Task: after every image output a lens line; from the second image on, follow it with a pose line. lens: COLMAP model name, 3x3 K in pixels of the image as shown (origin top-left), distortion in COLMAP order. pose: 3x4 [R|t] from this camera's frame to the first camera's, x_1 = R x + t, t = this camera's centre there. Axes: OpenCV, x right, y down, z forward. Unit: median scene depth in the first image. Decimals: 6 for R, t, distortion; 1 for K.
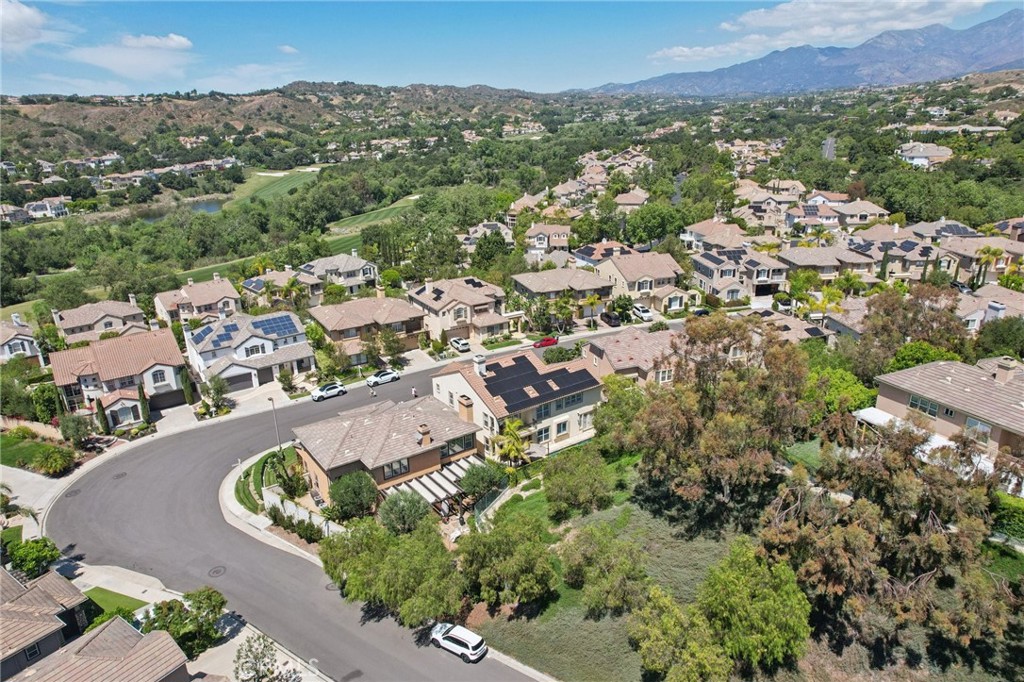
lens RADIAL K [[651.0, 0, 512.0], [0, 651.0, 341.0], [0, 0, 1]] dist [-0.037244, 0.004076]
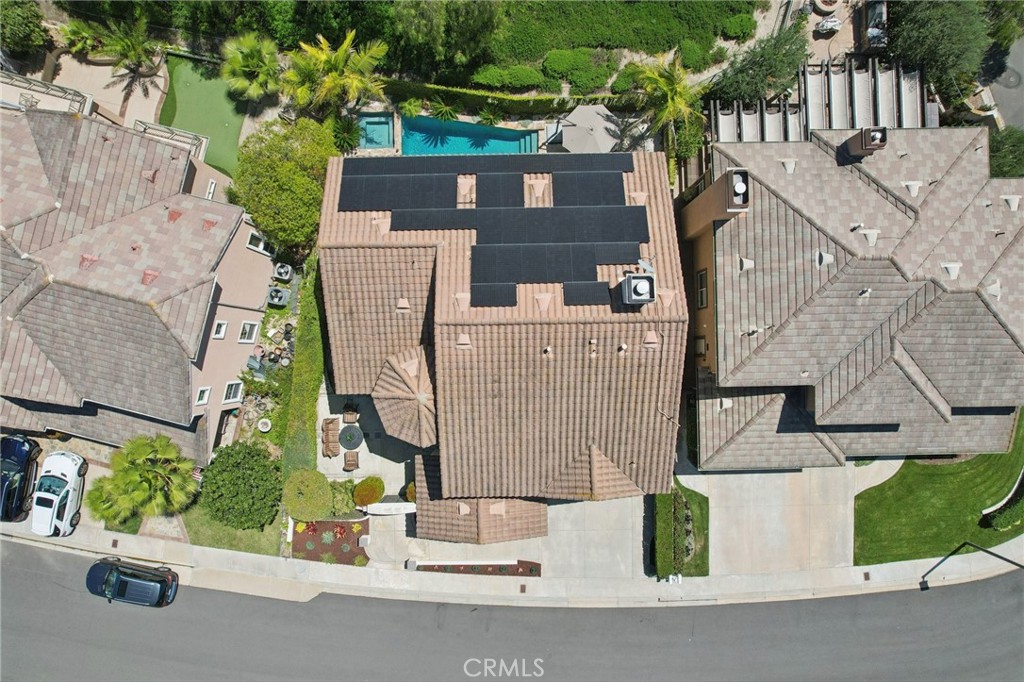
lens RADIAL K [[651.0, 0, 512.0], [0, 651.0, 341.0], [0, 0, 1]] dist [-0.037244, 0.004076]
pose [[-0.831196, -0.554588, 0.039313, -0.016576], [0.208905, -0.246006, 0.946488, -0.229227], [-0.515240, 0.794930, 0.320335, 0.696143]]
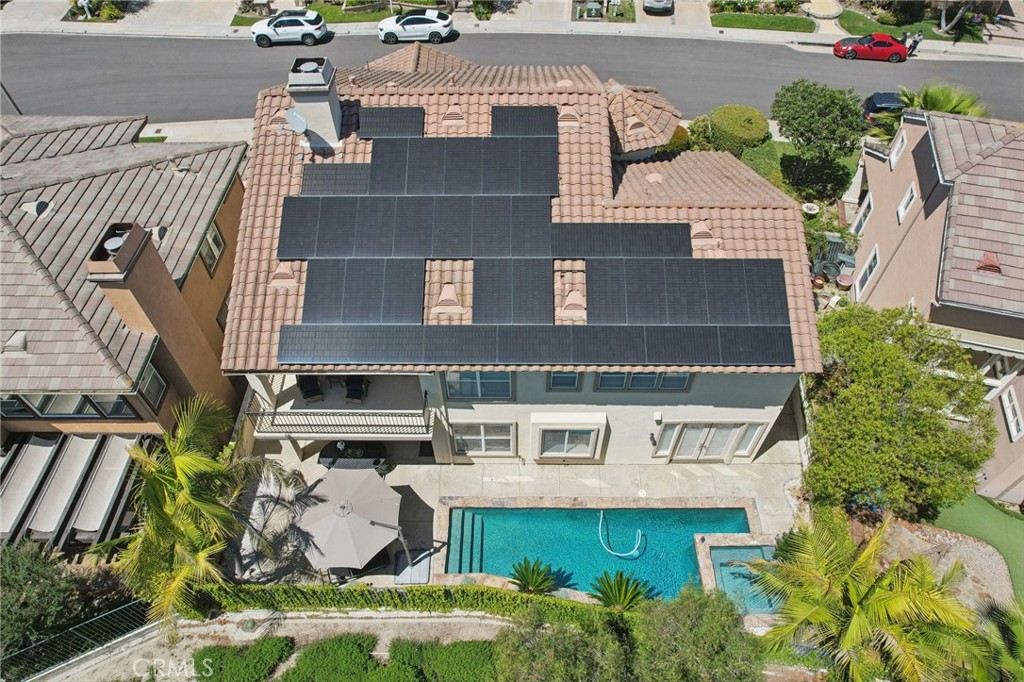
lens RADIAL K [[651.0, 0, 512.0], [0, 651.0, 341.0], [0, 0, 1]] dist [-0.037244, 0.004076]
pose [[0.816797, 0.455642, -0.353884, 0.099830], [-0.202741, 0.800967, 0.563336, -0.030830], [0.540129, -0.388384, 0.746605, 0.607214]]
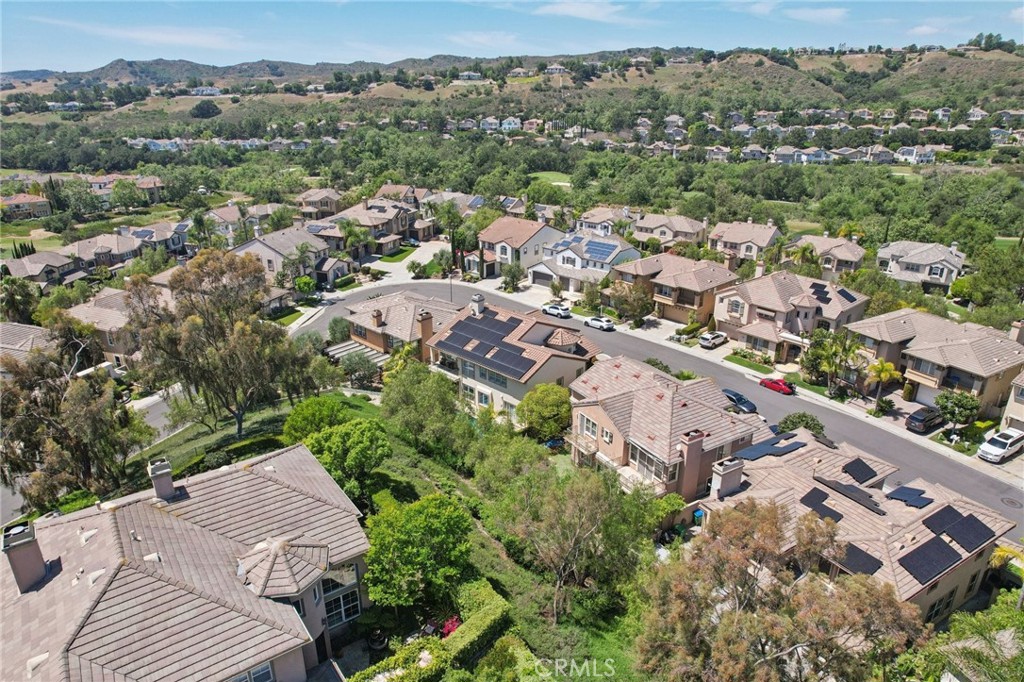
lens RADIAL K [[651.0, 0, 512.0], [0, 651.0, 341.0], [0, 0, 1]] dist [-0.037244, 0.004076]
pose [[0.215160, 0.392148, -0.894386, 0.662641], [-0.329027, 0.891399, 0.311686, -0.182341], [0.919482, 0.227215, 0.320821, 0.540415]]
